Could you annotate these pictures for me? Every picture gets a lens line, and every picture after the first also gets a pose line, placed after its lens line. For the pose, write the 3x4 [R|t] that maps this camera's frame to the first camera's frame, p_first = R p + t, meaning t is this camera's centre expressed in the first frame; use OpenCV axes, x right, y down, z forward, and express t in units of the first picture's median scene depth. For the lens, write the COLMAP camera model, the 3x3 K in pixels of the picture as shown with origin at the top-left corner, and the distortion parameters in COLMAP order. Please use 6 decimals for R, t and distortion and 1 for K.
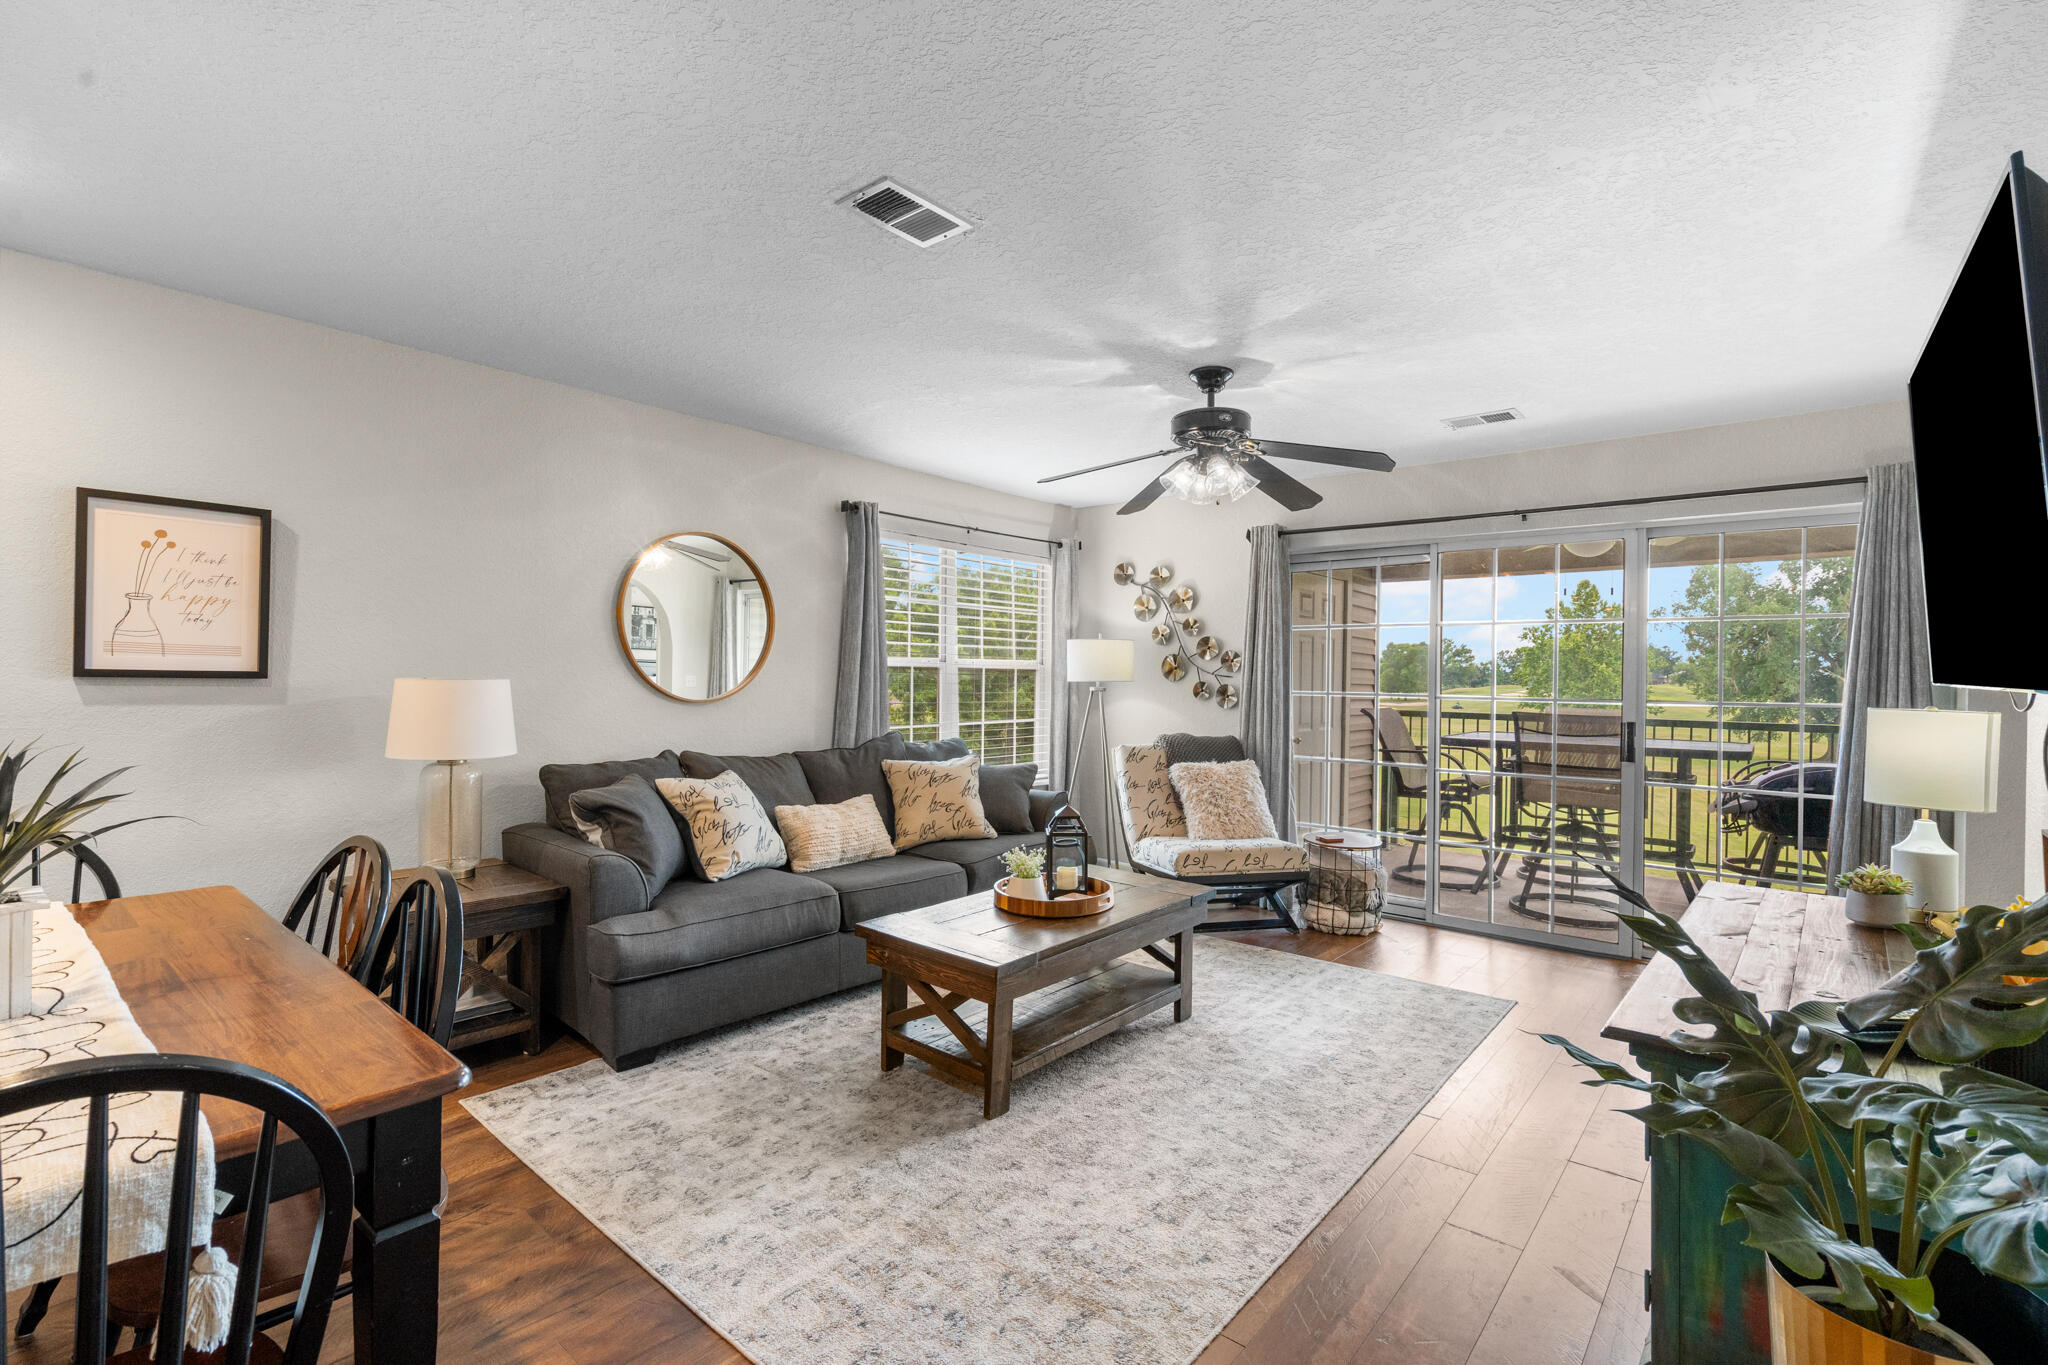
lens RADIAL K [[931.6, 0, 1020.5], [0, 931.6, 679.5], [0, 0, 1]] dist [-0.000471, 0.000024]
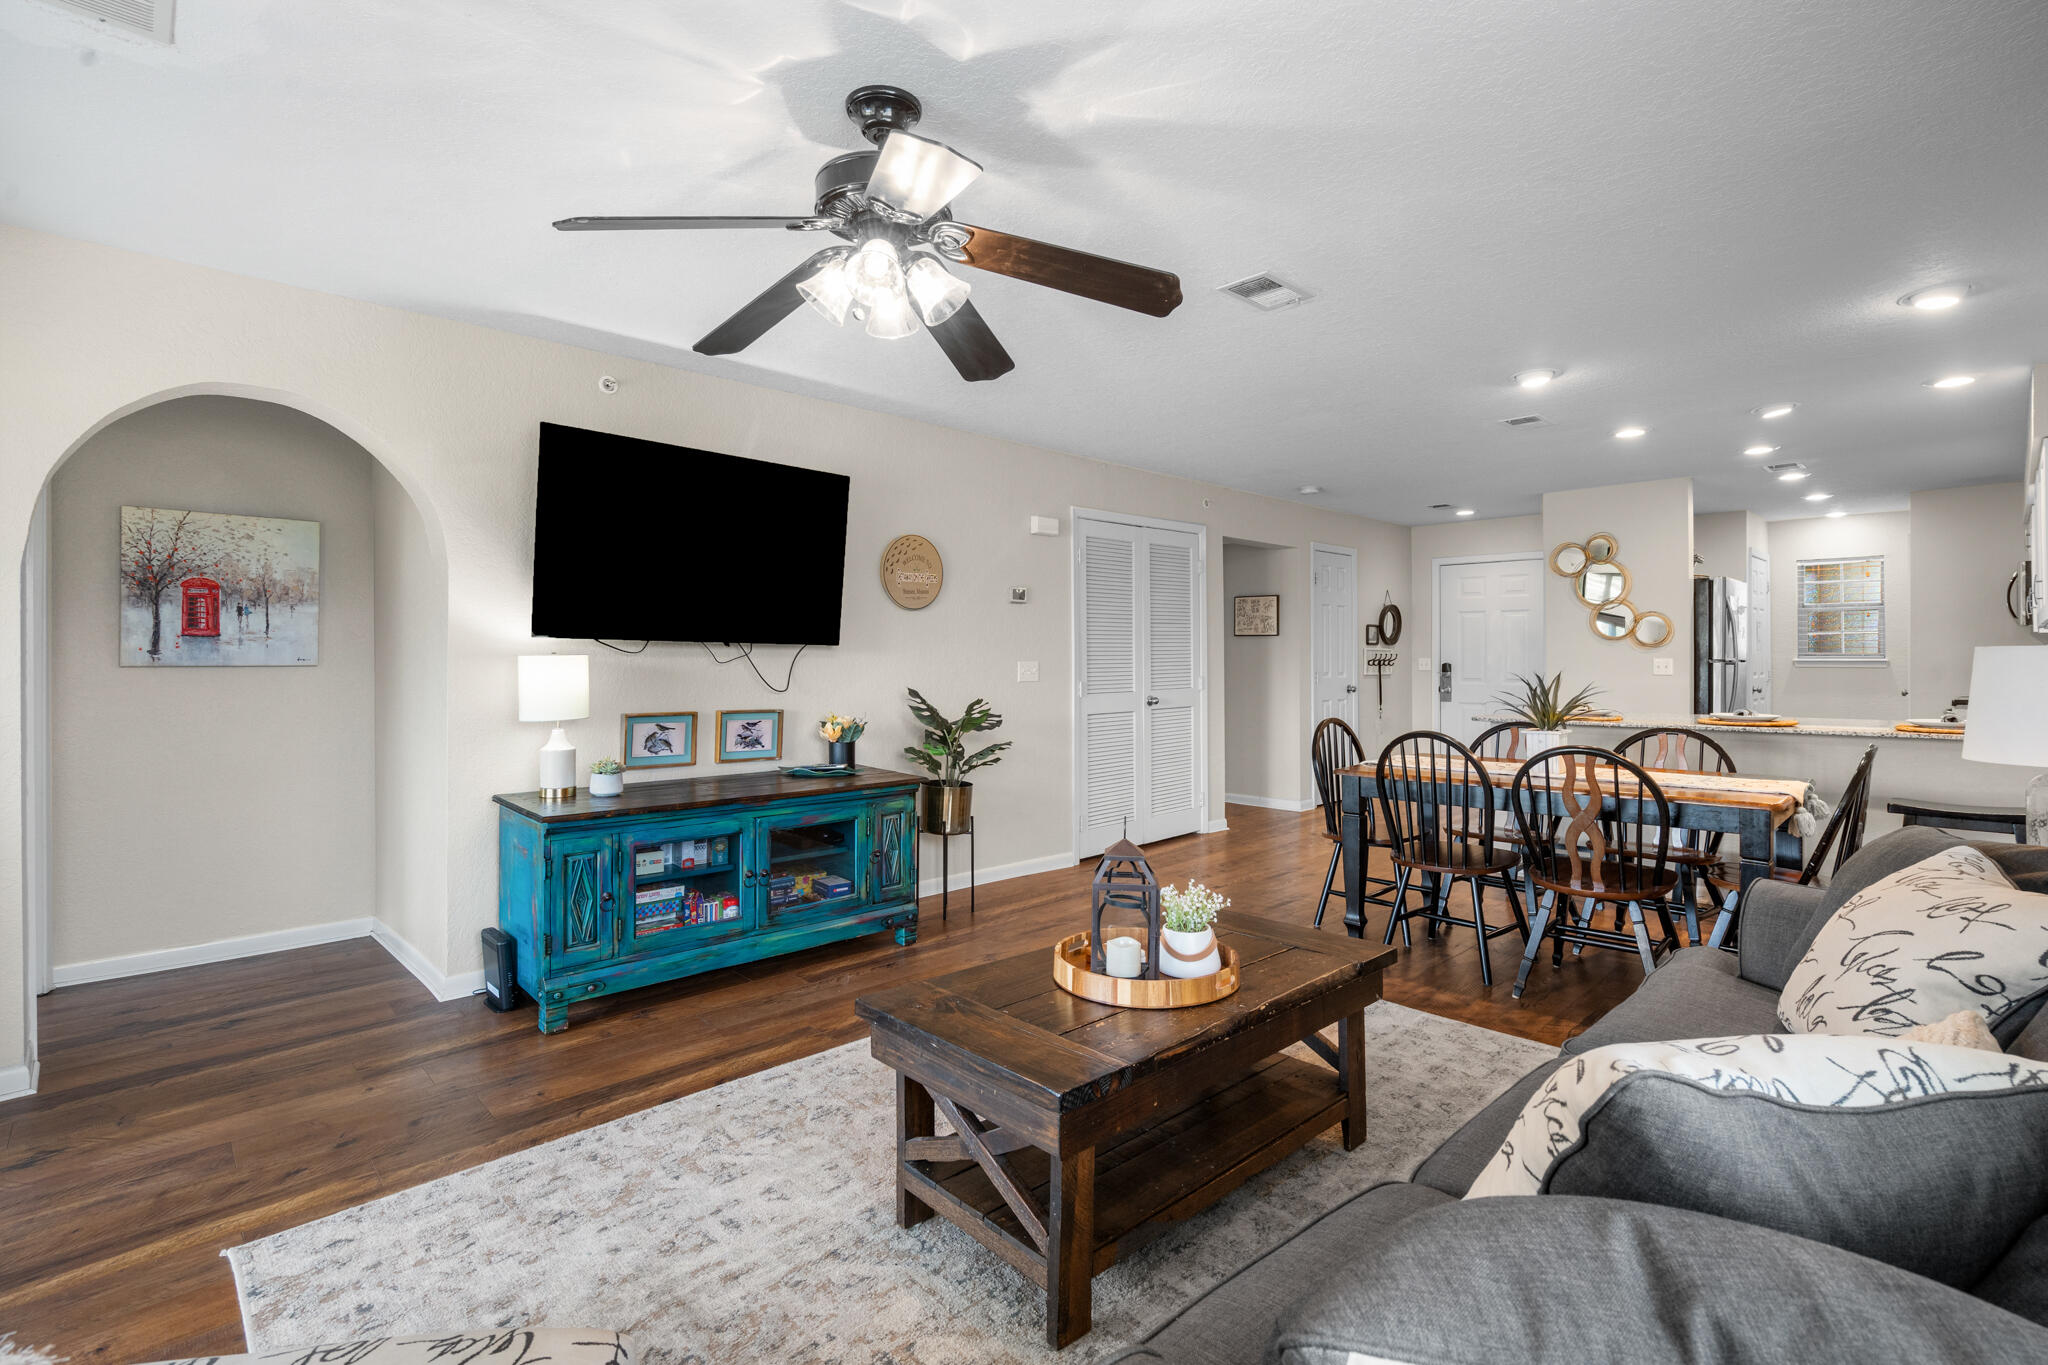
lens RADIAL K [[931.6, 0, 1021.7], [0, 931.6, 669.7], [0, 0, 1]] dist [-0.000471, 0.000024]
pose [[-0.994663, -0.013477, 0.102289, 0.038278], [-0.012178, 0.999837, 0.013304, 0.010843], [-0.102451, 0.011988, -0.994666, 1.085020]]
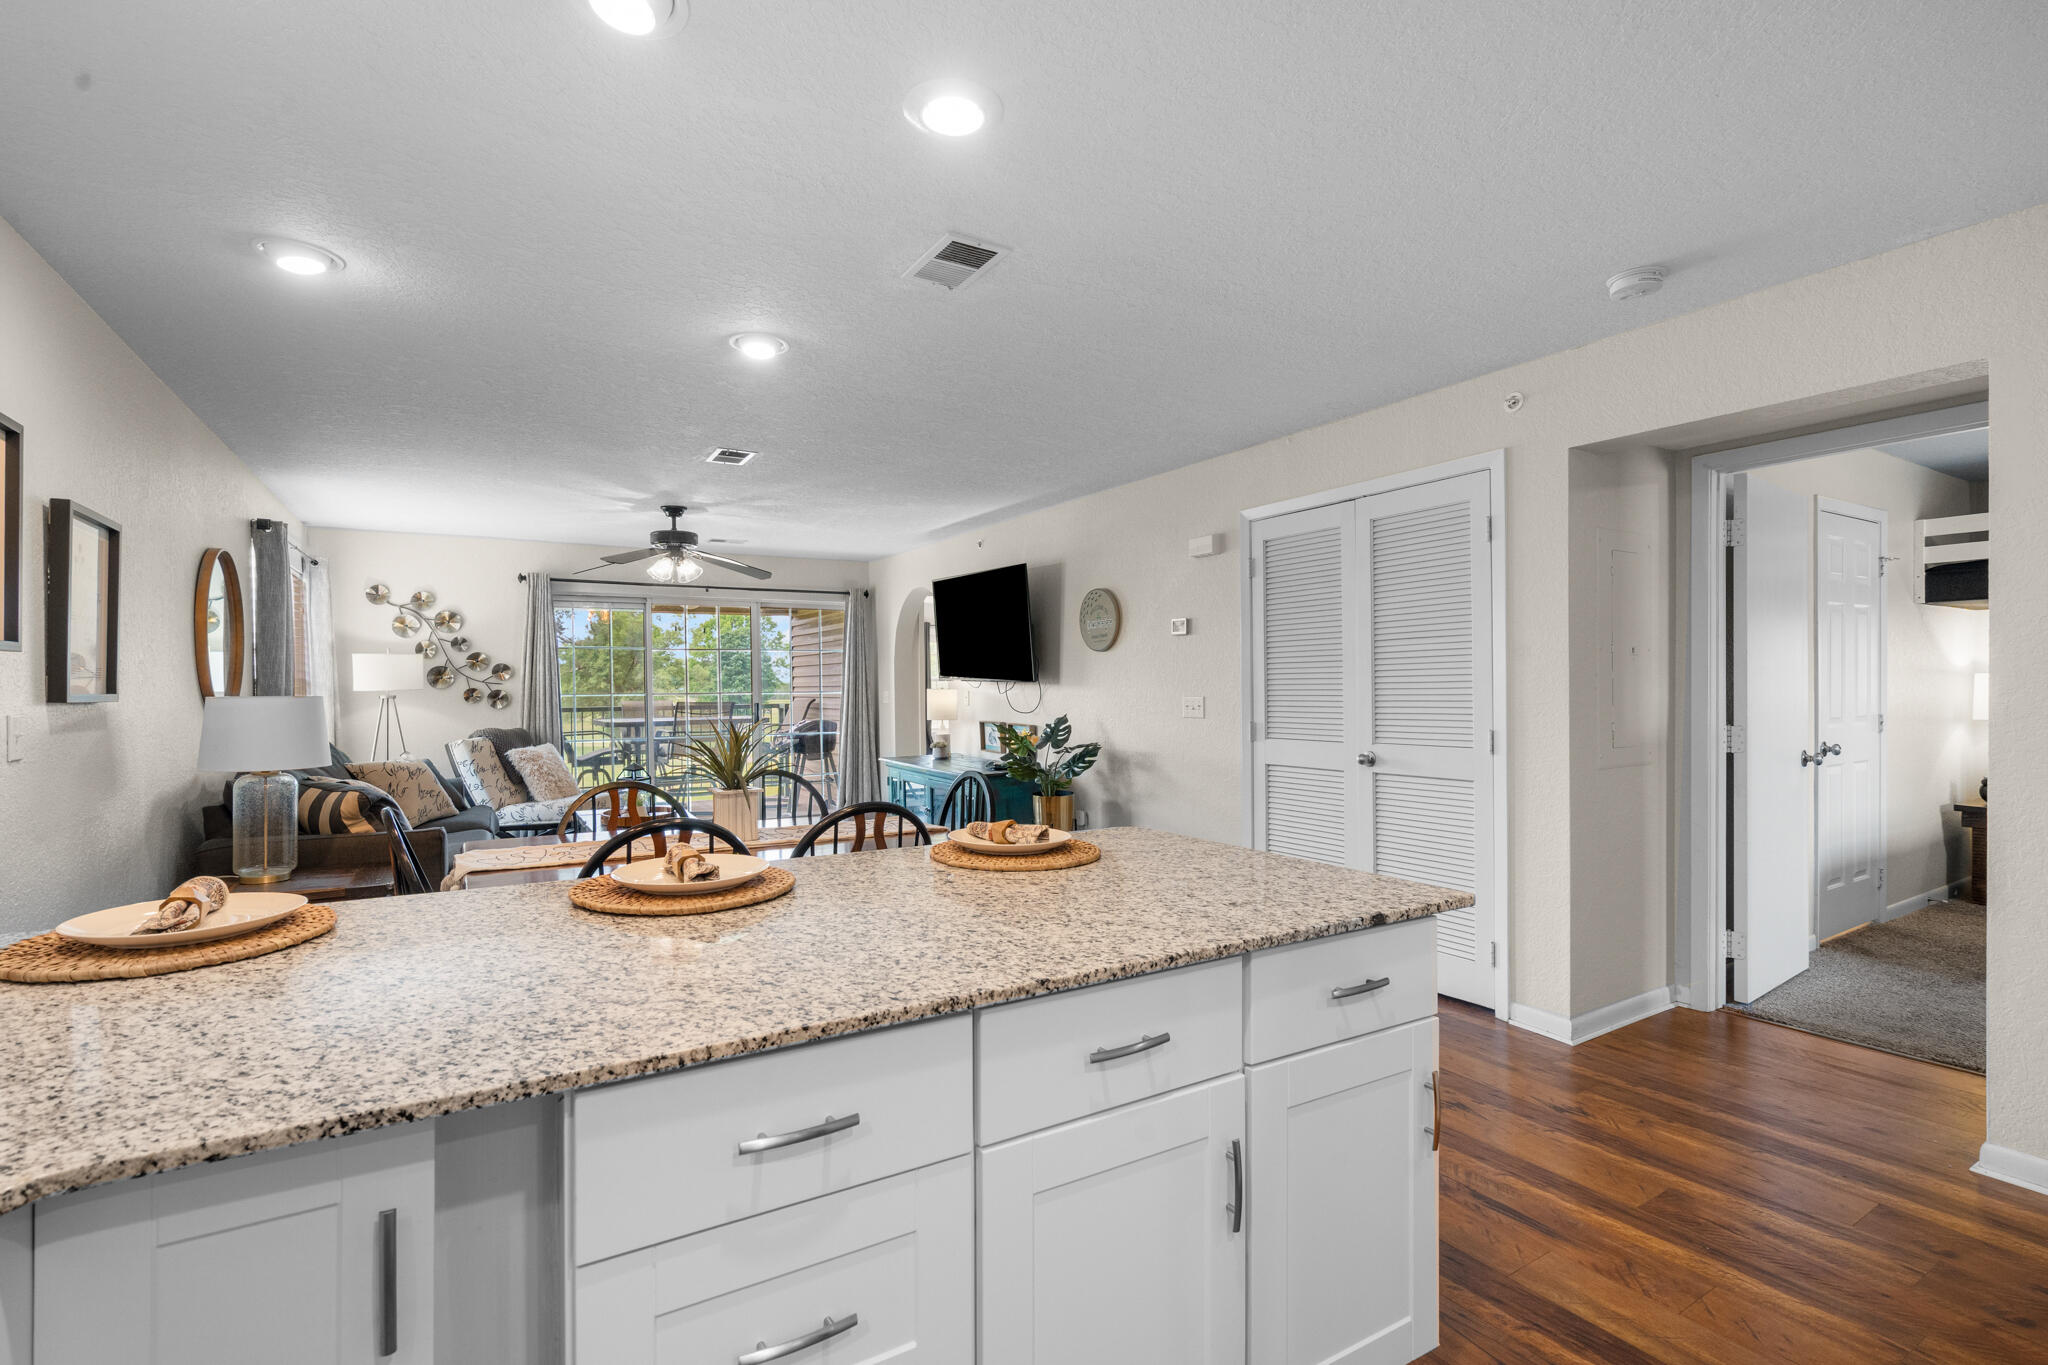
lens RADIAL K [[931.6, 0, 1025.4], [0, 931.6, 684.2], [0, 0, 1]] dist [-0.000471, 0.000024]
pose [[0.314638, -0.018641, 0.949029, -0.862256], [0.014388, 0.999786, 0.014868, -0.012372], [-0.949103, 0.008976, 0.314839, -0.113561]]
